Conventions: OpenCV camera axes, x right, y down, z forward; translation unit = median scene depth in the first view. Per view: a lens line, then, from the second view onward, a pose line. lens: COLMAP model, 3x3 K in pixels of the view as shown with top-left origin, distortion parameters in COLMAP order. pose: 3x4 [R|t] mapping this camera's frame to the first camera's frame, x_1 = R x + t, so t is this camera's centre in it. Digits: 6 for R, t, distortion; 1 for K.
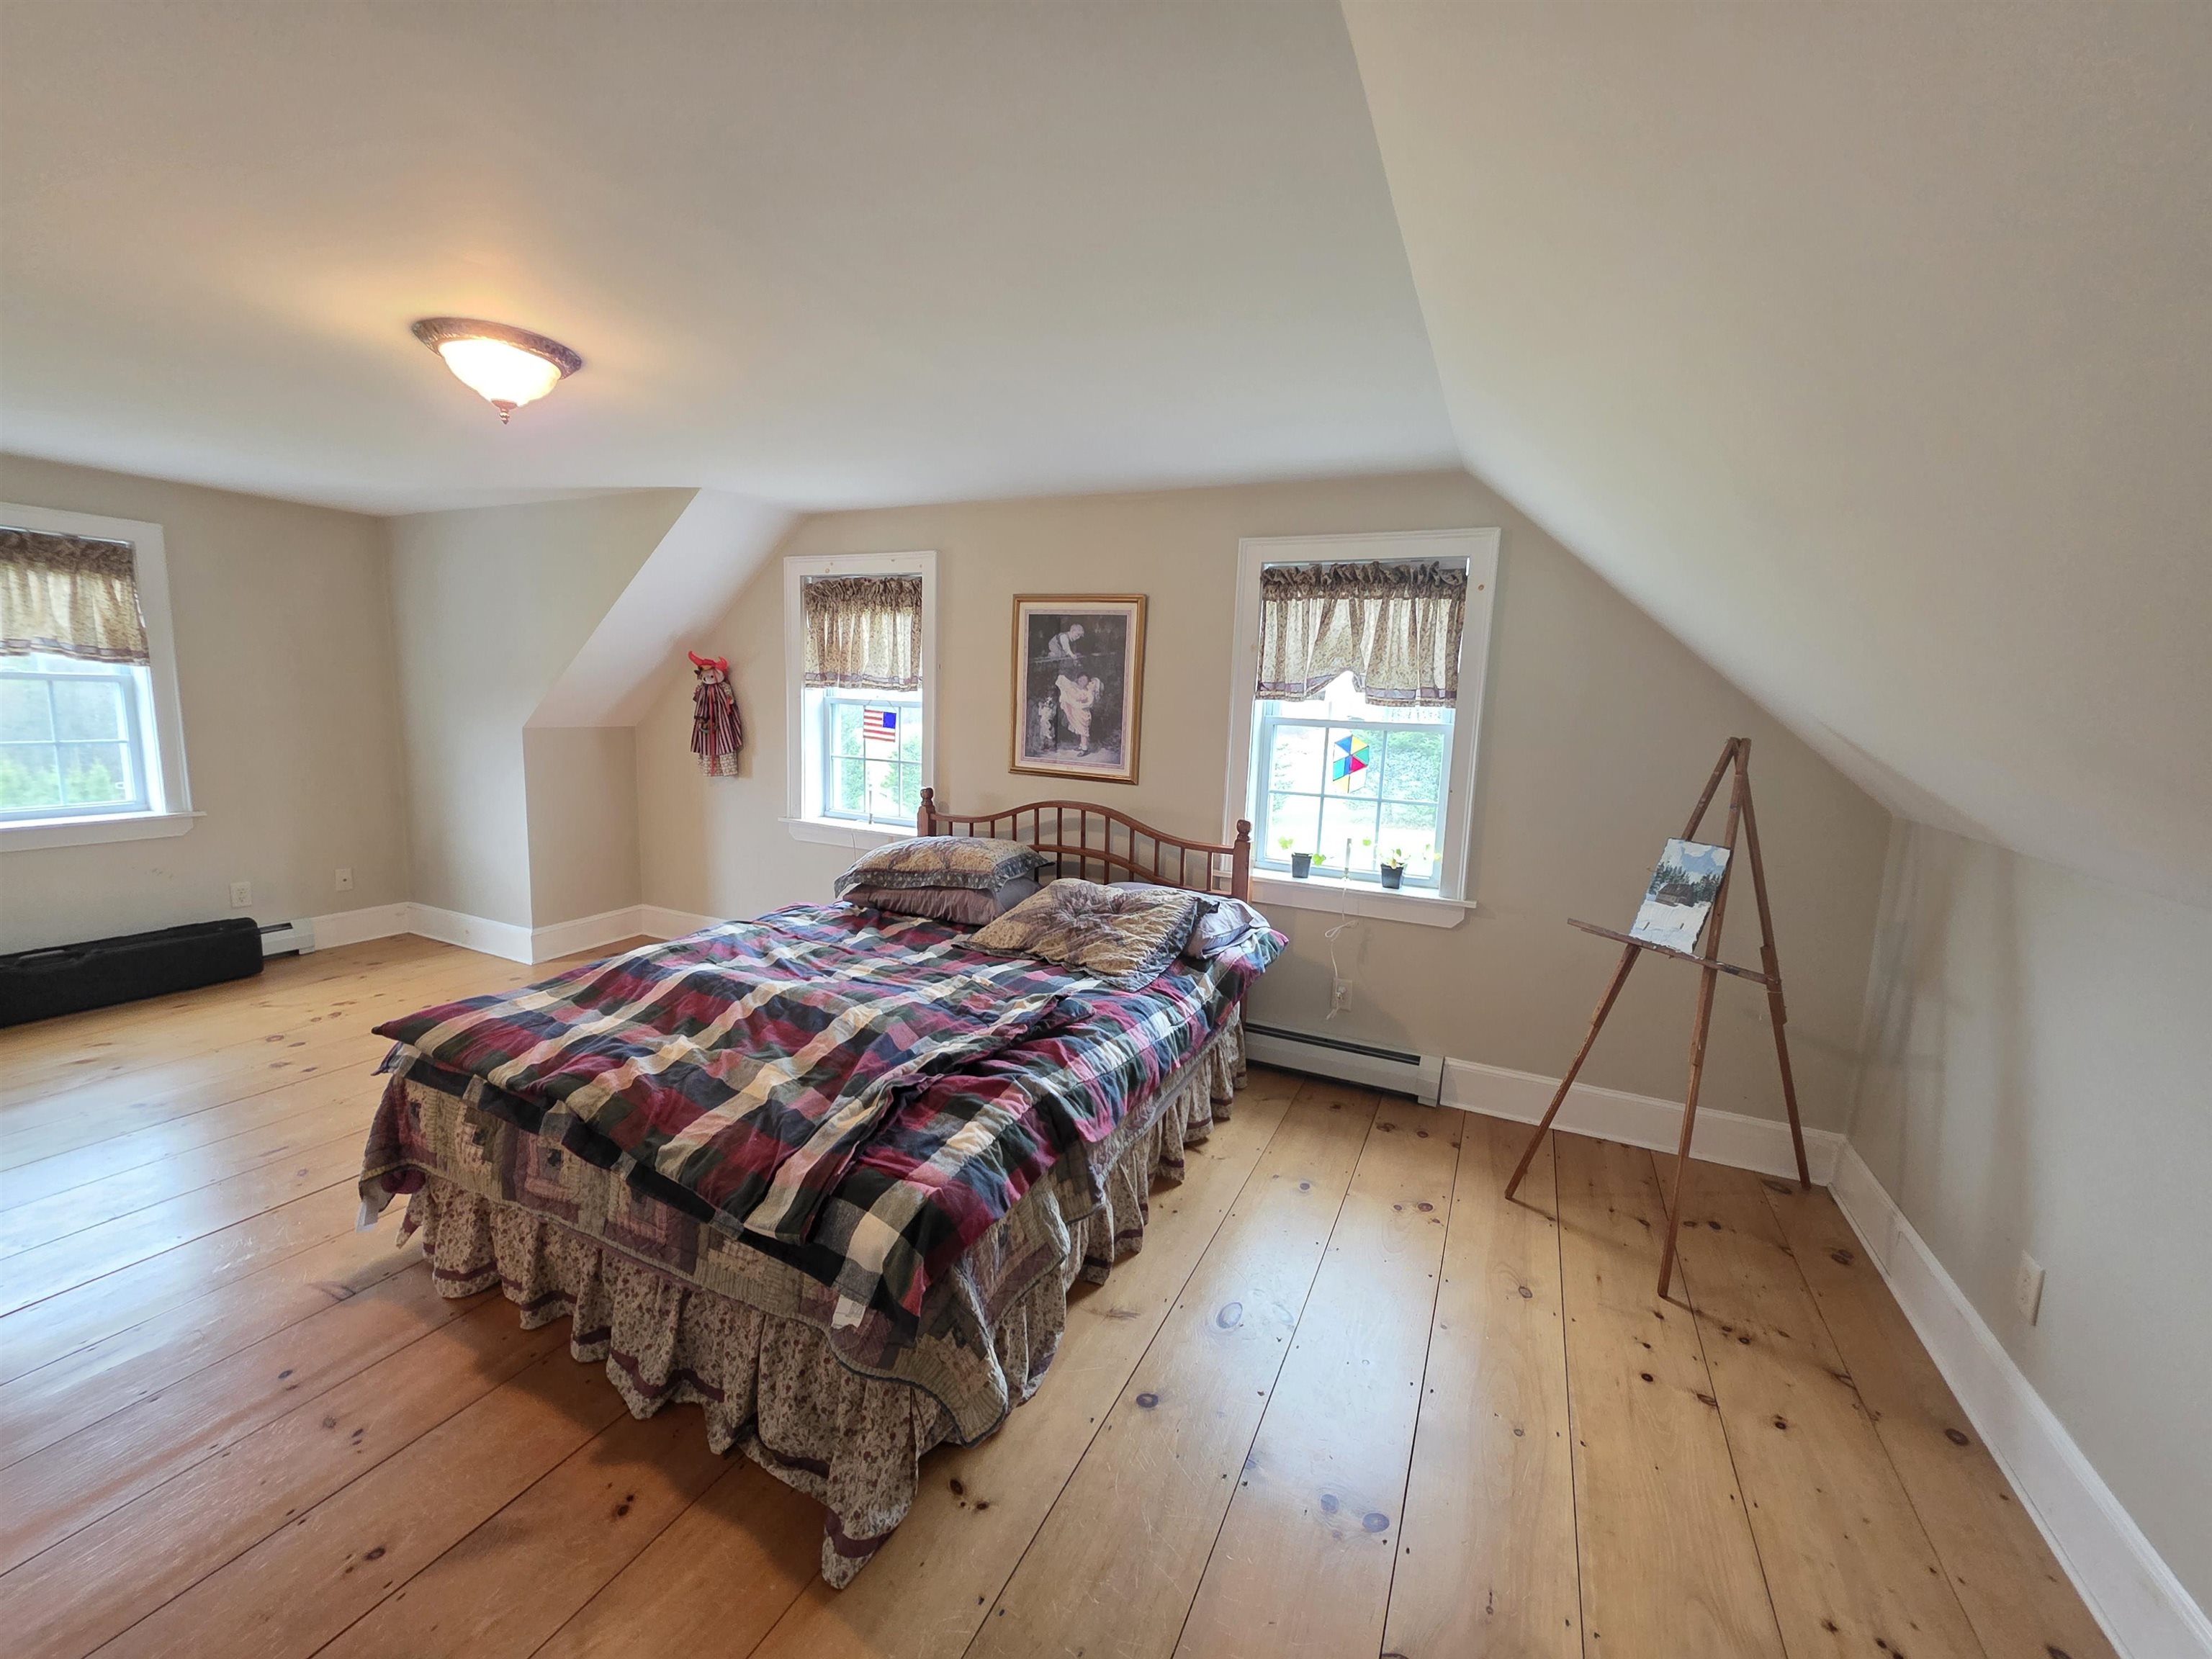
lens RADIAL K [[881.6, 0, 1107.8], [0, 881.6, 817.0], [0, 0, 1]] dist [0.002482, 0.000108]
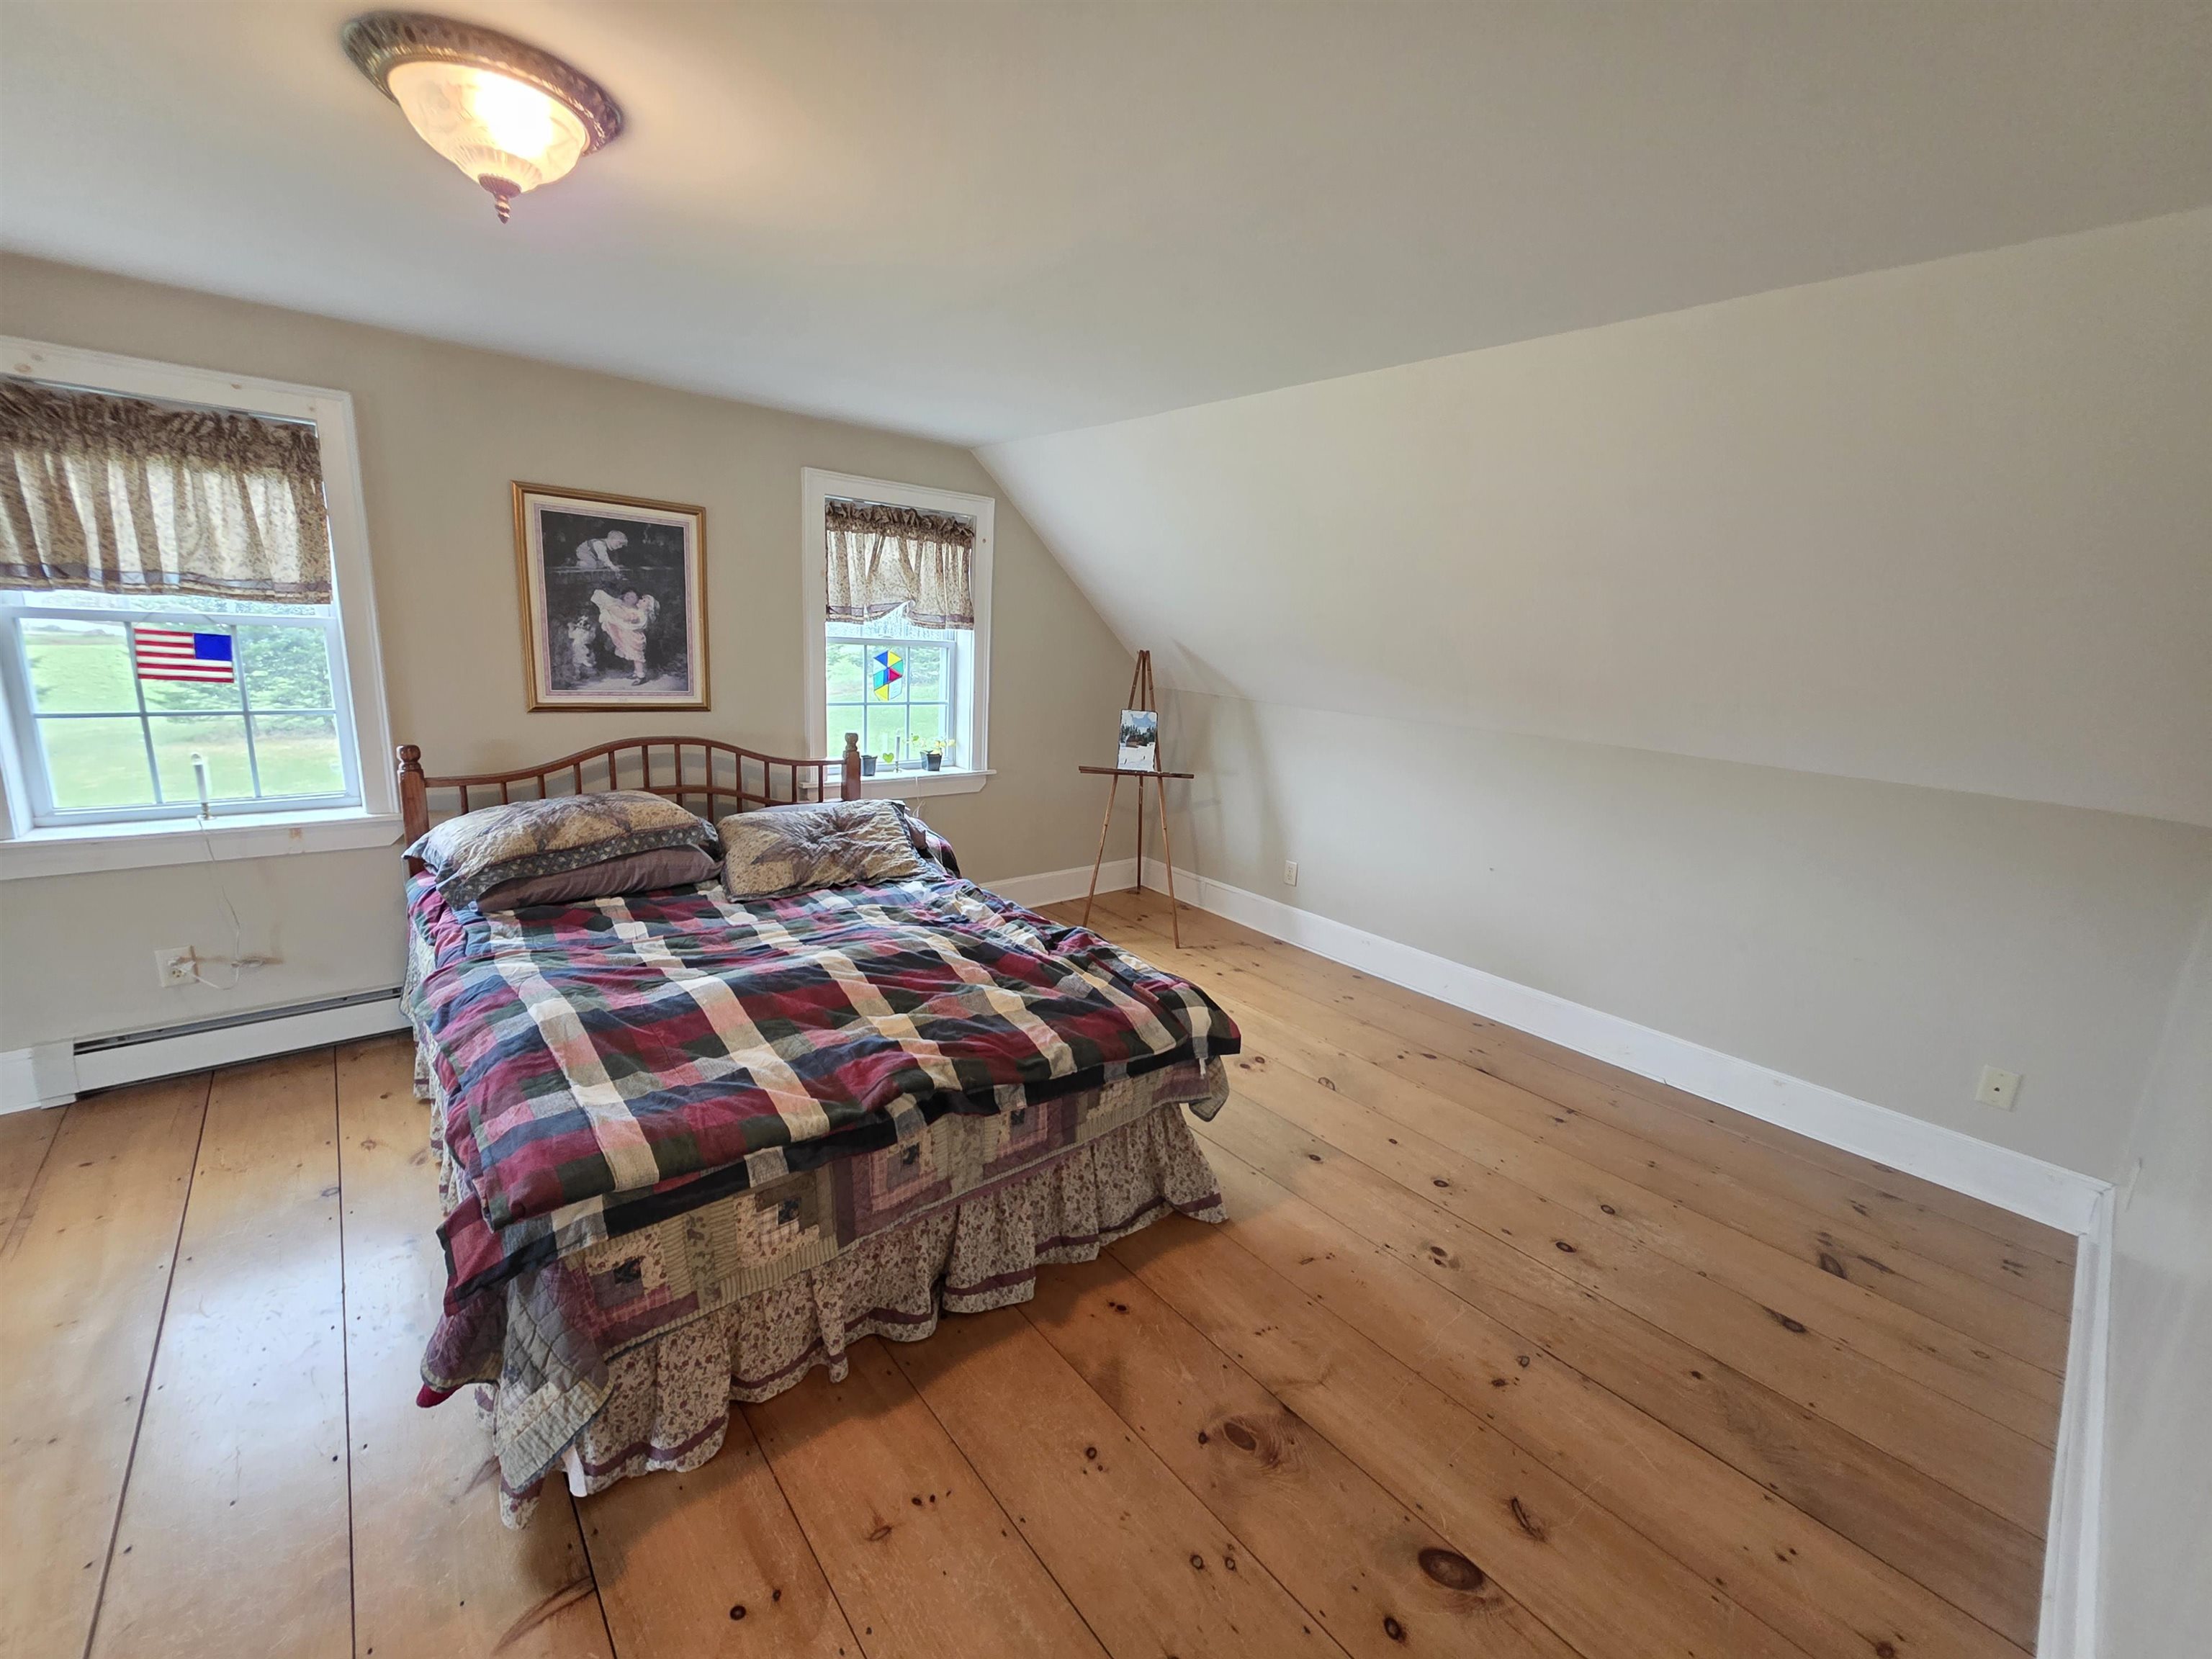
lens RADIAL K [[881.6, 0, 1107.8], [0, 881.6, 817.0], [0, 0, 1]] dist [0.002482, 0.000108]
pose [[0.413048, -0.207368, 0.886786, -0.707154], [0.082906, 0.978250, 0.190140, -0.074826], [-0.906928, -0.005017, 0.421256, 0.217836]]
